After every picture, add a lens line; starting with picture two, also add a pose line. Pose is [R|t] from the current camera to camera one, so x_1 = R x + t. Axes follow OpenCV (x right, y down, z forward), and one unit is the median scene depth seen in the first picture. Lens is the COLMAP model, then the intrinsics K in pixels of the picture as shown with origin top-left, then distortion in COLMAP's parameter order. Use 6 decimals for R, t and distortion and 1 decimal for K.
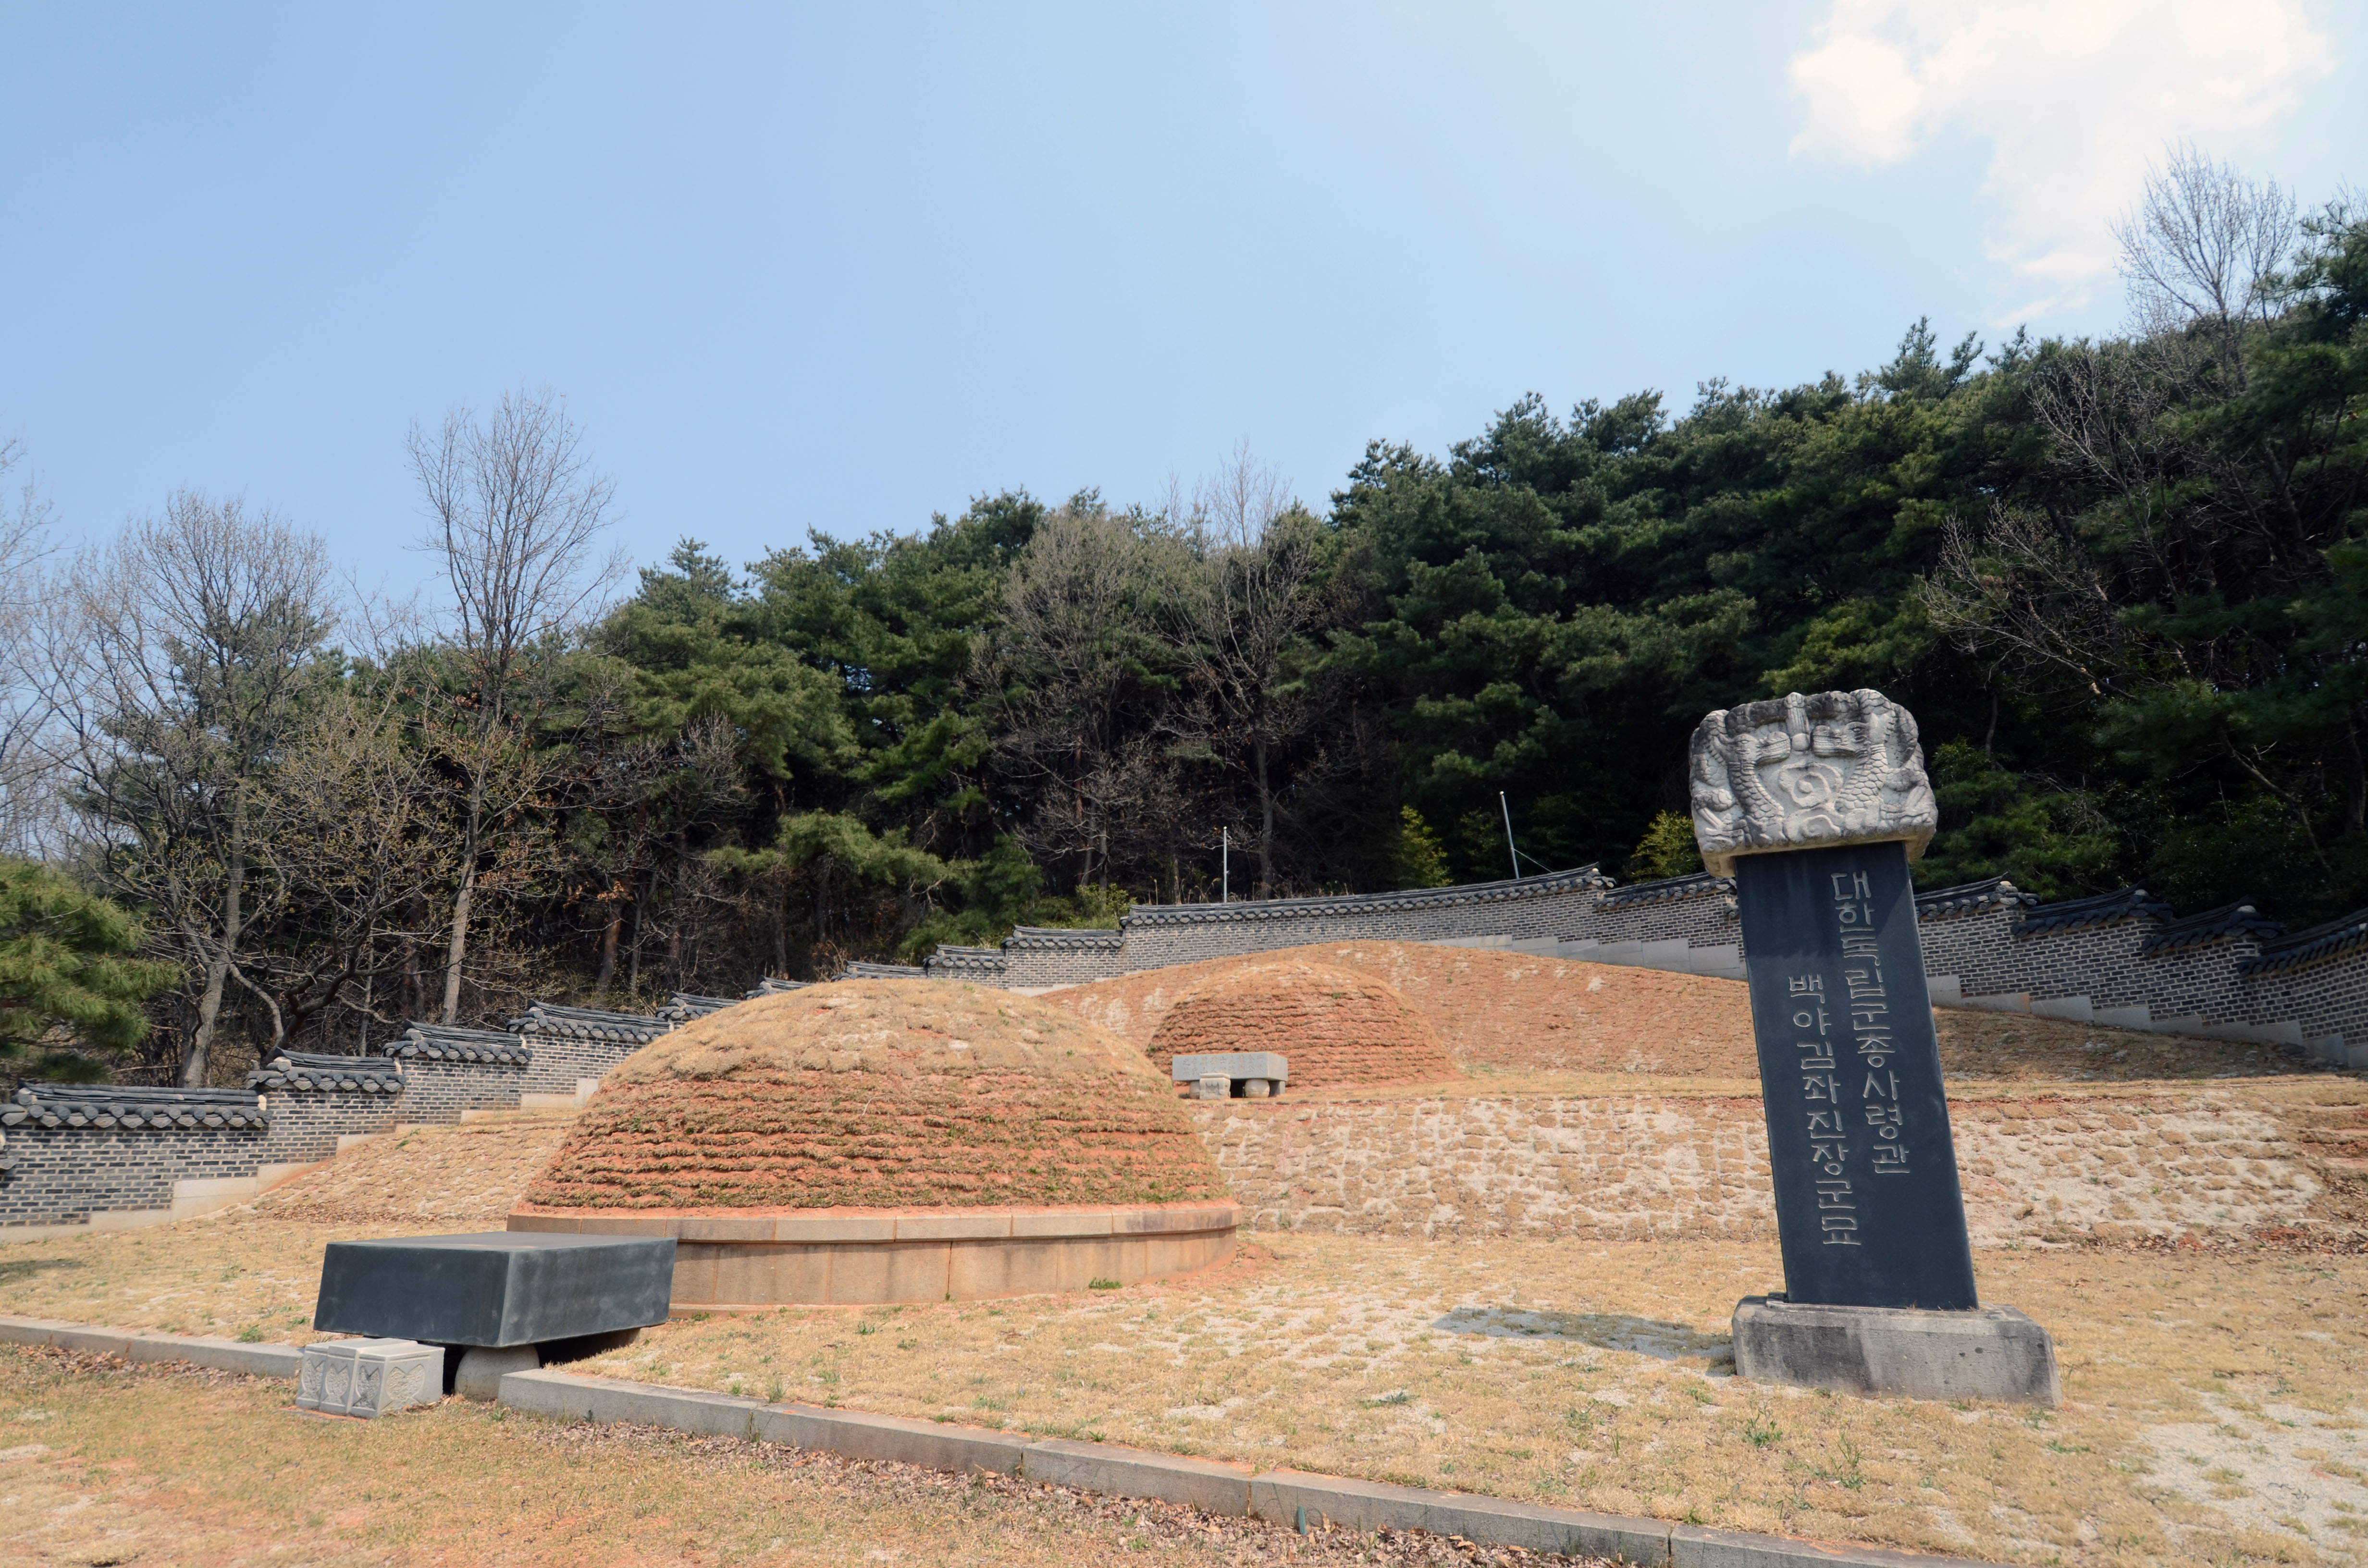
lens RADIAL K [[1233.9, 0, 1181.2], [0, 1233.9, 779.7], [0, 0, 1]] dist [0.059762, -0.060992]
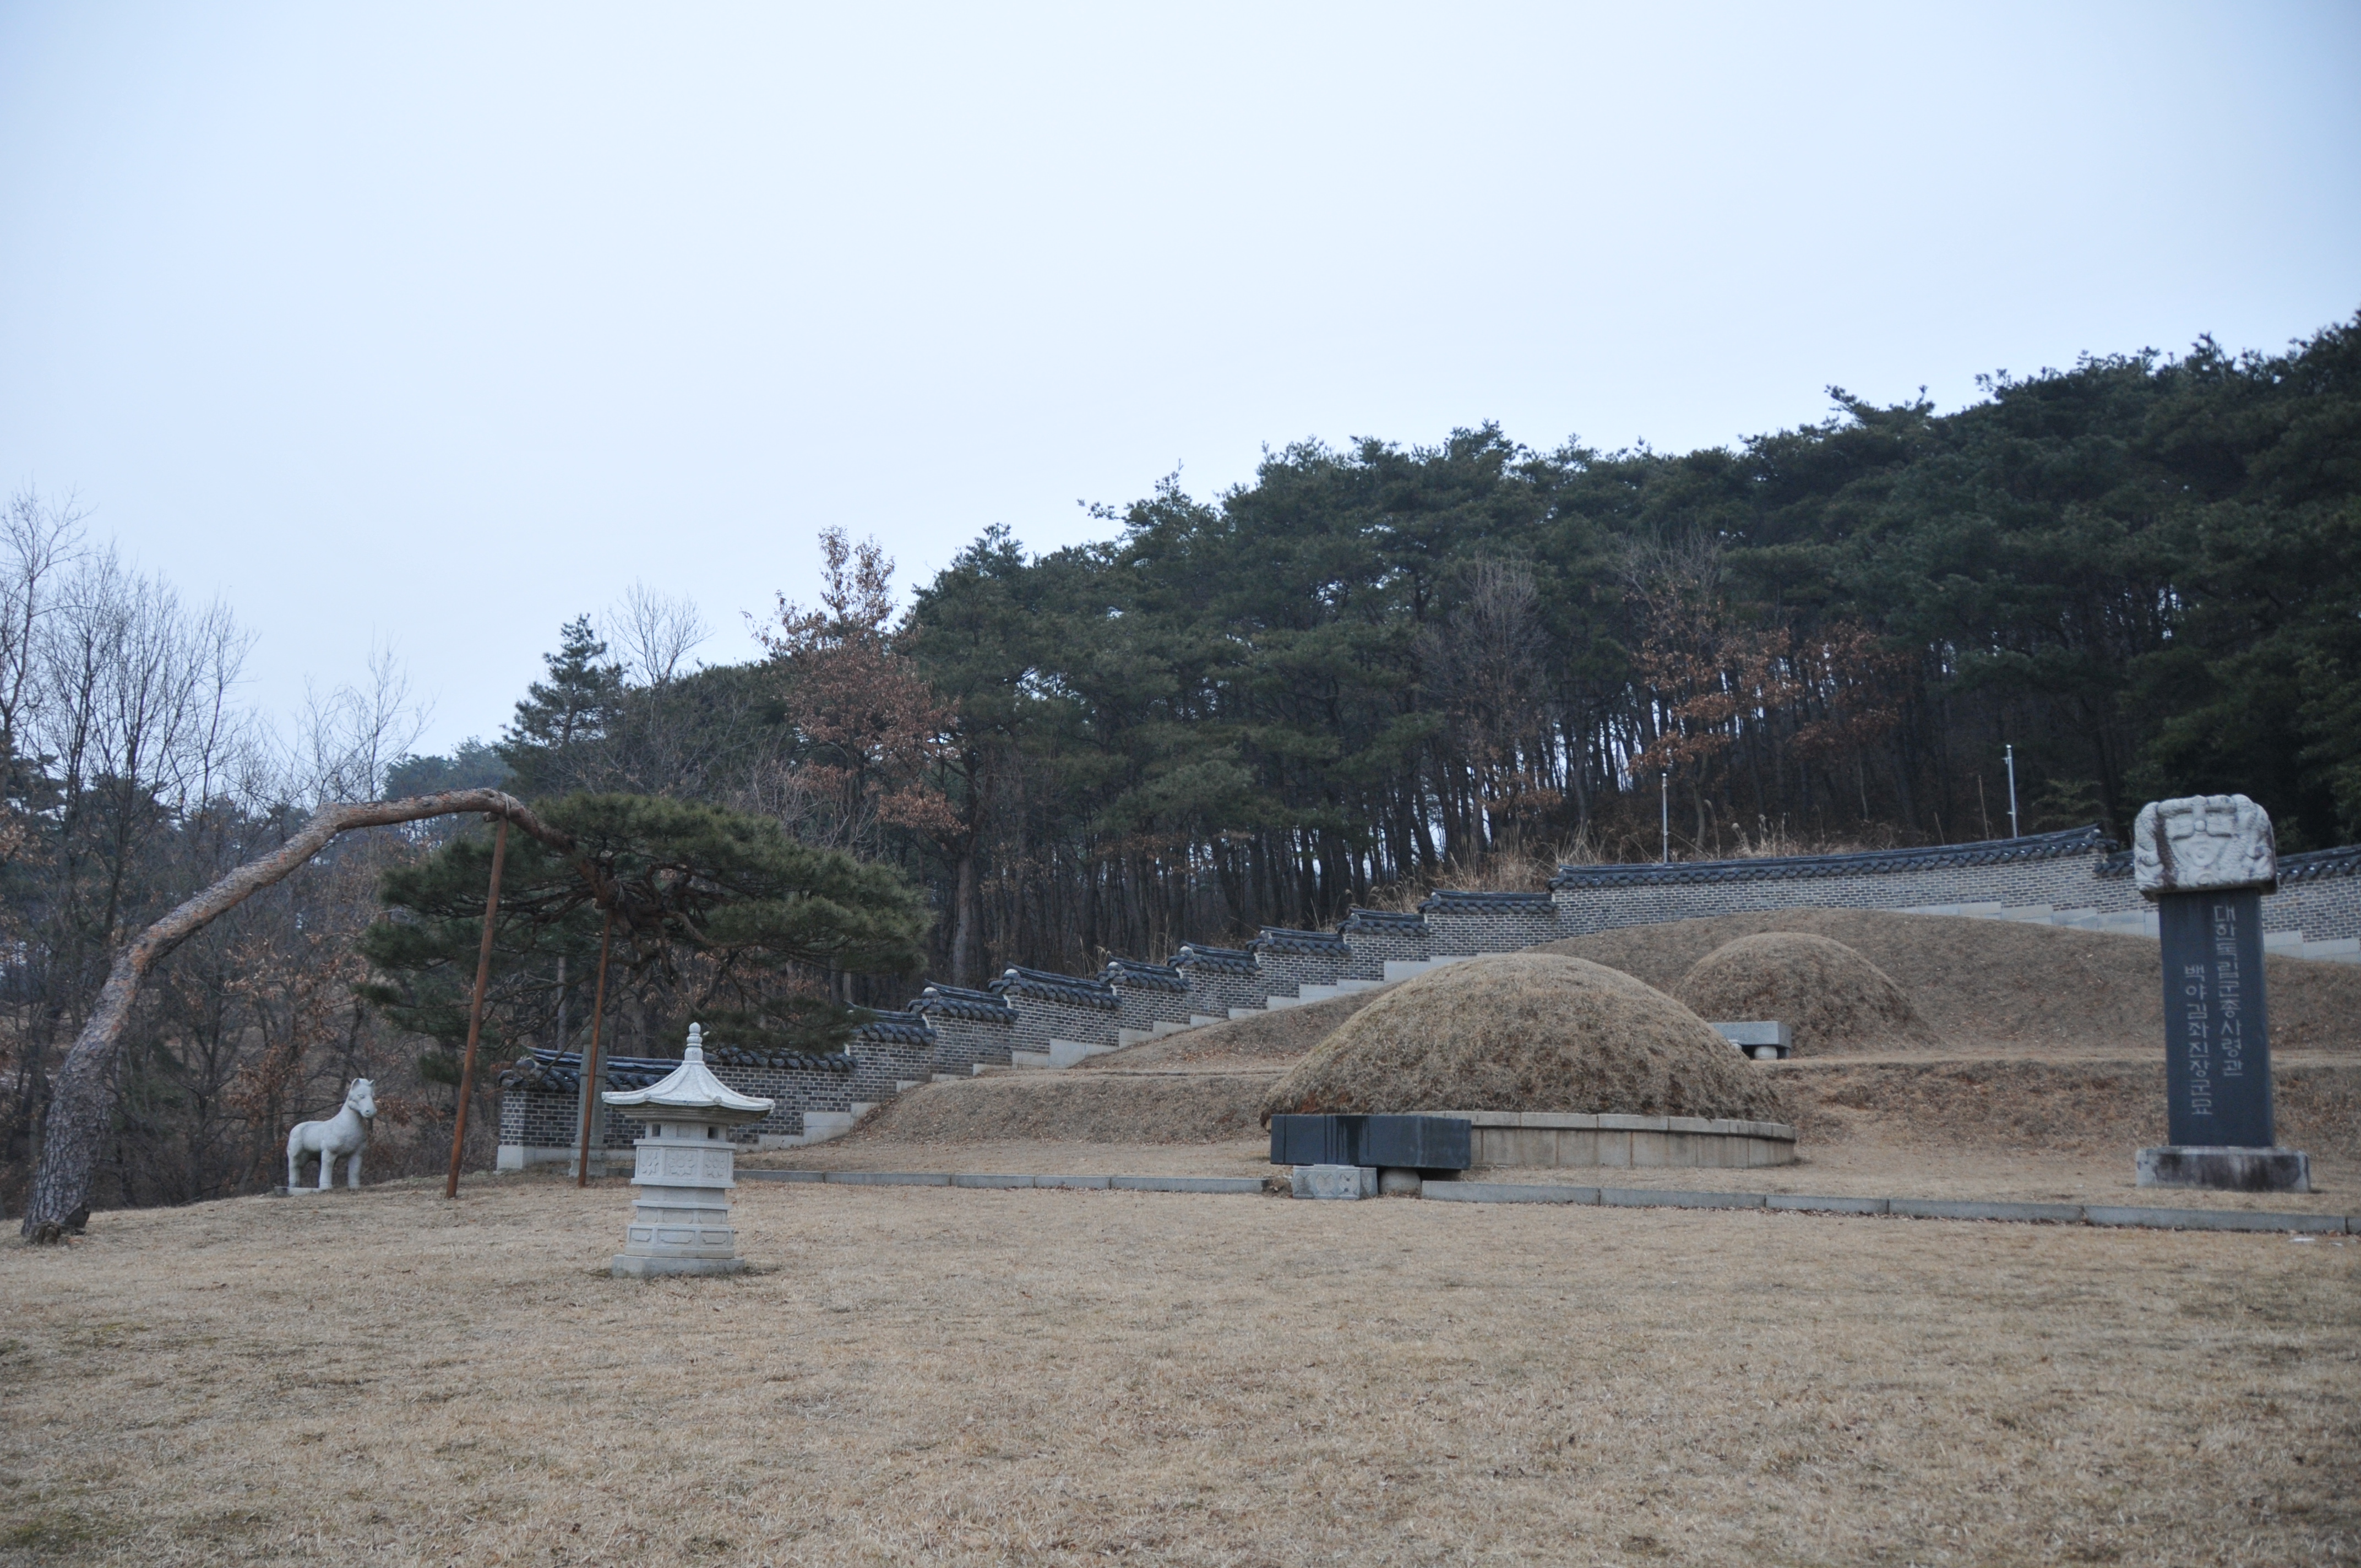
lens RADIAL K [[1841.0, 0, 1167.9], [0, 1841.0, 822.0], [0, 0, 1]] dist [-0.156512, 0.120832]
pose [[0.985649, 0.001162, -0.168805, -0.119512], [0.015409, 0.995182, 0.096827, -0.073768], [0.168104, -0.098039, 0.980882, -0.399148]]
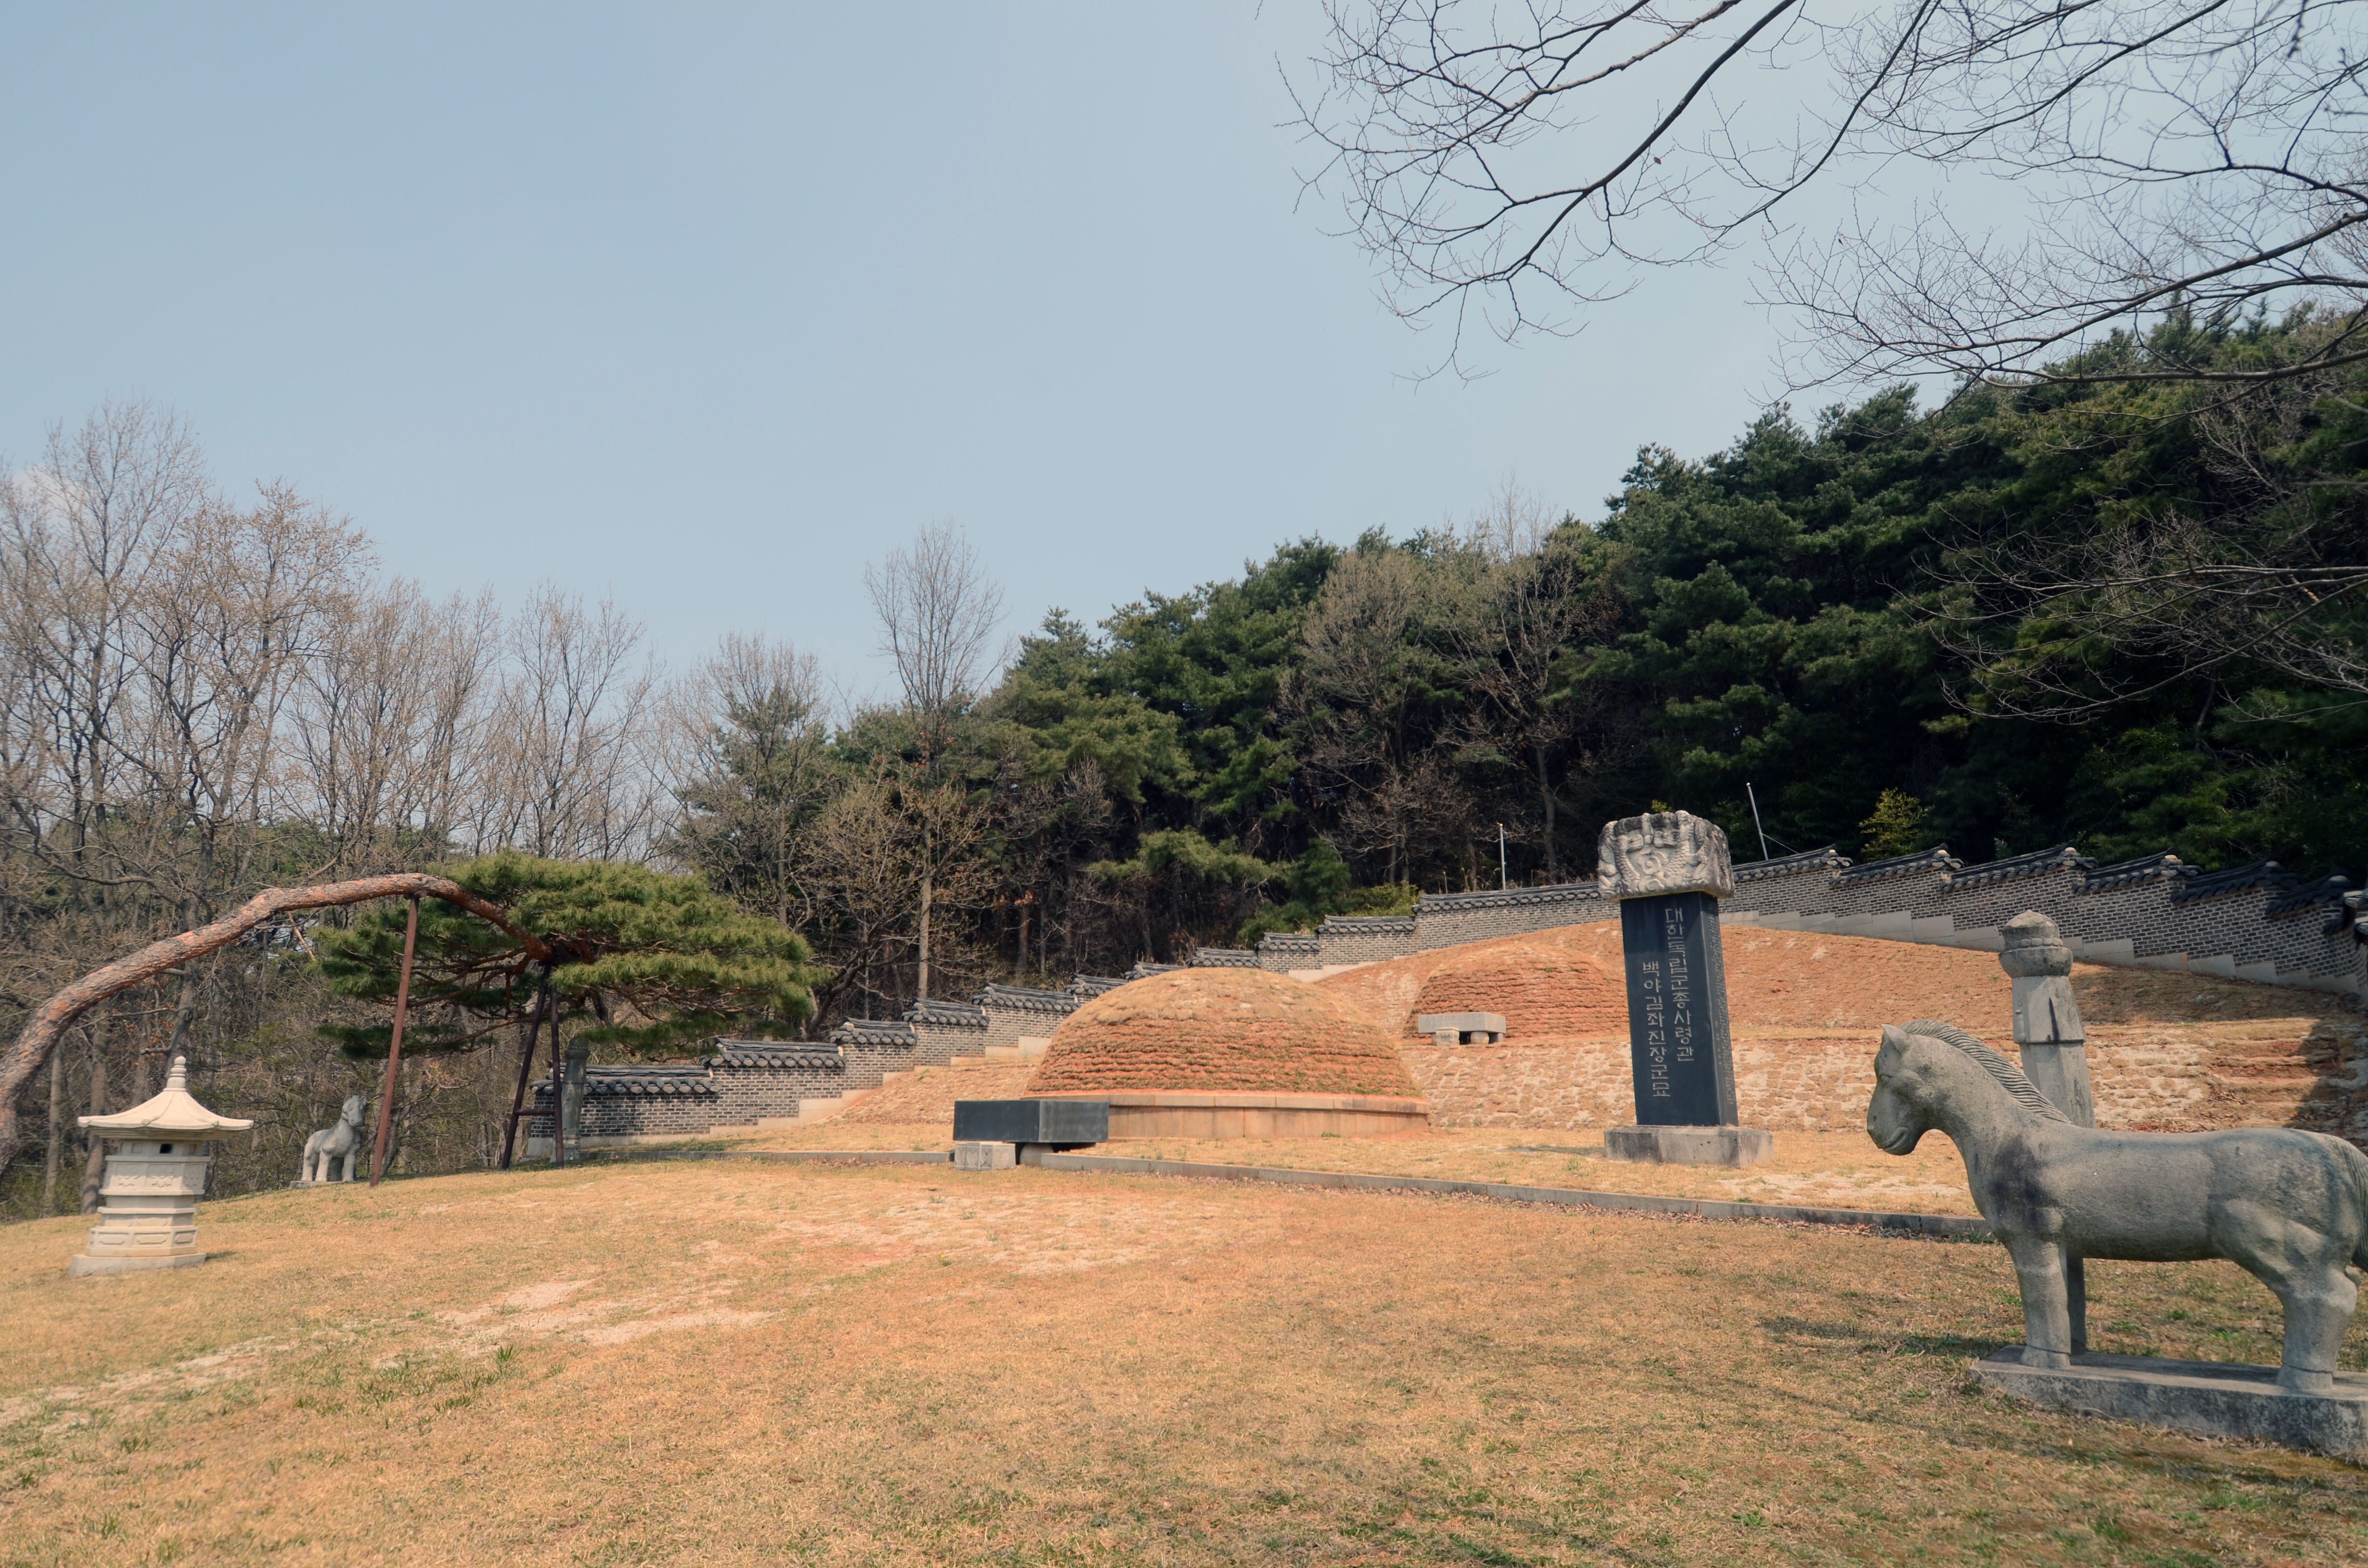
lens RADIAL K [[1233.9, 0, 1181.2], [0, 1233.9, 779.7], [0, 0, 1]] dist [0.059762, -0.060992]
pose [[0.960039, -0.063434, -0.272583, 0.086776], [0.069444, 0.997508, 0.012445, -0.050726], [0.271114, -0.030877, 0.962052, -0.265640]]
